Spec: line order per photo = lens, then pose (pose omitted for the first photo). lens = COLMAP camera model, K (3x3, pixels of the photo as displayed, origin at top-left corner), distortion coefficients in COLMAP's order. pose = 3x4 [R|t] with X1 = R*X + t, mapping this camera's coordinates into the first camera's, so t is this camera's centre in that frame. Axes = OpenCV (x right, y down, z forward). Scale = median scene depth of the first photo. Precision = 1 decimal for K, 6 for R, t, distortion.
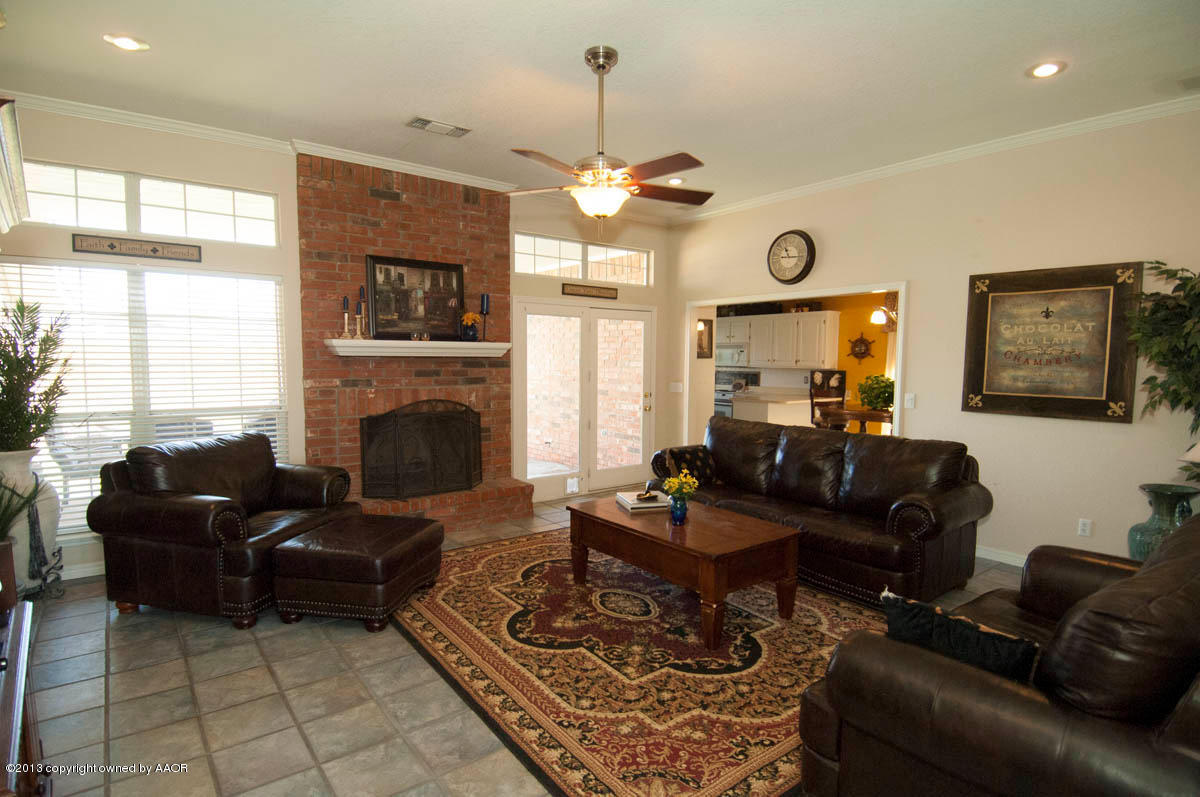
lens RADIAL K [[614.1, 0, 589.3], [0, 614.1, 422.6], [0, 0, 1]] dist [0.023013, -0.027944]
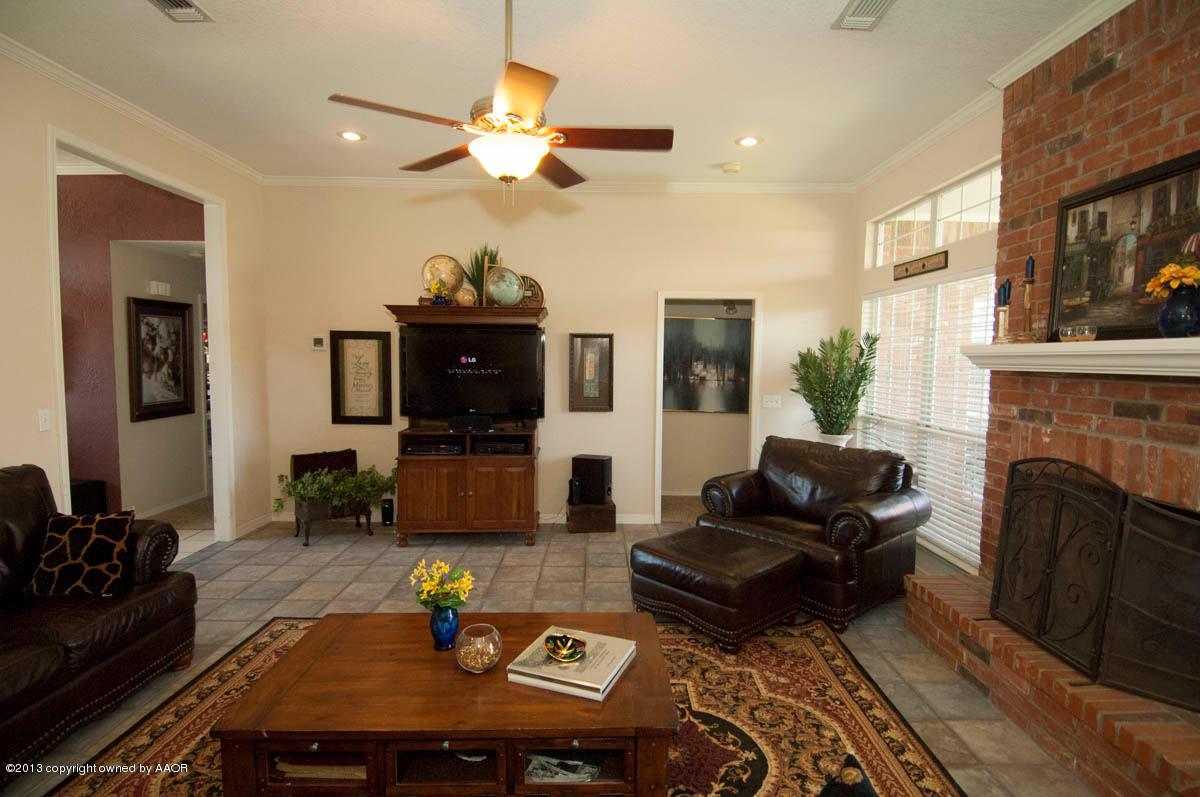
lens RADIAL K [[614.1, 0, 599.9], [0, 614.1, 404.9], [0, 0, 1]] dist [0.023013, -0.027944]
pose [[-0.606163, 0.052315, -0.793618, 0.370533], [-0.086747, 0.987533, 0.131355, -0.117181], [0.790595, 0.148467, -0.594068, 1.017626]]
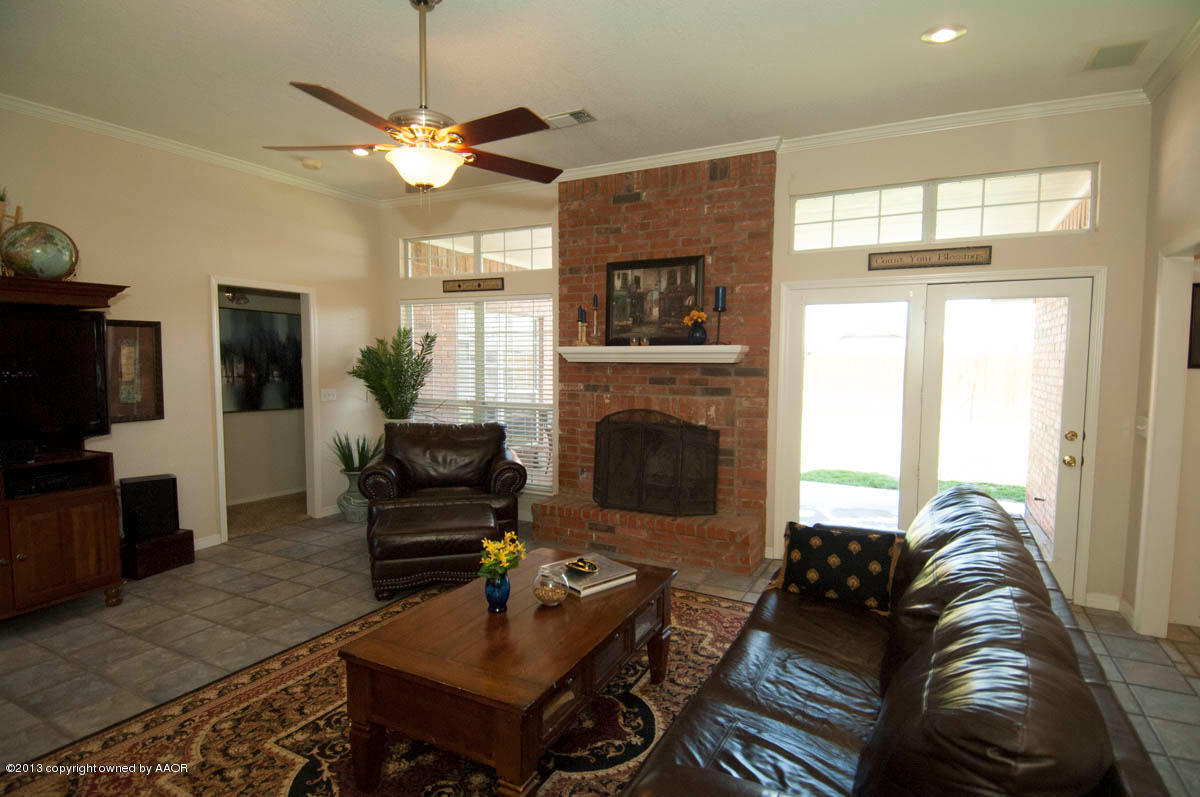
lens RADIAL K [[614.1, 0, 593.2], [0, 614.1, 410.5], [0, 0, 1]] dist [0.023013, -0.027944]
pose [[0.414137, 0.081117, -0.906593, 0.561796], [-0.091893, 0.994658, 0.047020, -0.074382], [0.905564, 0.063837, 0.419379, 0.560937]]
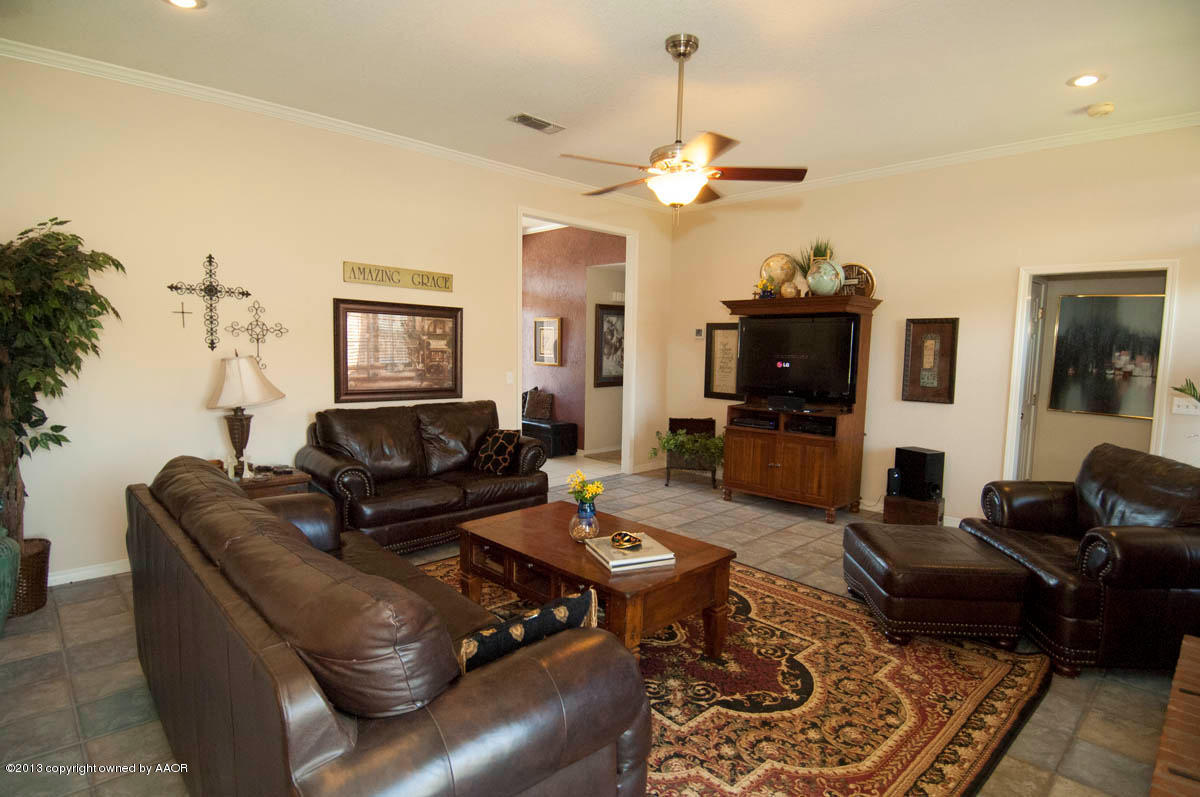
lens RADIAL K [[614.1, 0, 604.1], [0, 614.1, 394.3], [0, 0, 1]] dist [0.023013, -0.027944]
pose [[-0.993511, -0.009559, -0.113336, 0.160807], [-0.029334, 0.984286, 0.174131, -0.138045], [0.109890, 0.176325, -0.978179, 1.314881]]
